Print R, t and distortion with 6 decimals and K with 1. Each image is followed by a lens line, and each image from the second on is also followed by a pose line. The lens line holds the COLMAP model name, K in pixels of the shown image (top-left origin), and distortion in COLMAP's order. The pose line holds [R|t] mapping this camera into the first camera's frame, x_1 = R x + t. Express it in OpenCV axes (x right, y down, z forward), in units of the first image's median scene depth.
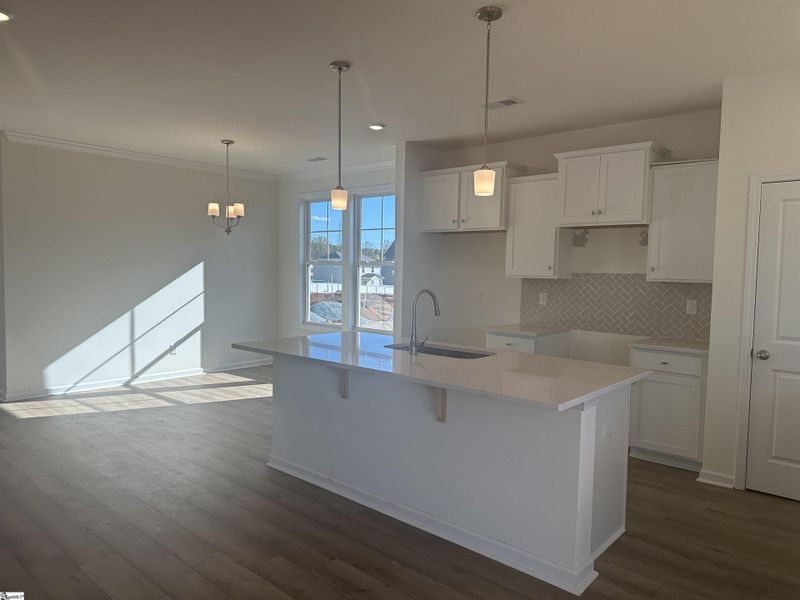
lens RADIAL K [[550.4, 0, 399.6], [0, 550.4, 305.9], [0, 0, 1]] dist [0.093211, -0.145038]
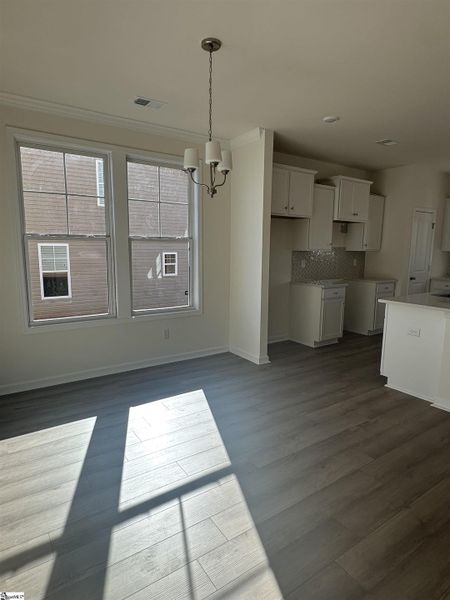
lens RADIAL K [[353.9, 0, 222.4], [0, 353.9, 298.1], [0, 0, 1]] dist [-0.001506, -0.000672]
pose [[0.248318, -0.158388, 0.955642, -0.853529], [0.057995, 0.987203, 0.148549, -0.086094], [-0.966941, 0.018535, 0.254326, 1.048945]]
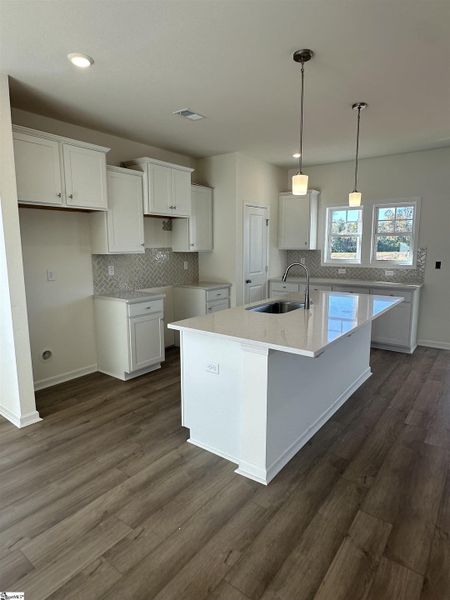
lens RADIAL K [[353.9, 0, 222.4], [0, 353.9, 298.1], [0, 0, 1]] dist [-0.001506, -0.000672]
pose [[-0.072396, -0.169970, 0.982786, -0.586598], [0.068674, 0.982184, 0.174925, -0.079121], [-0.995009, 0.080156, -0.059434, 0.873483]]
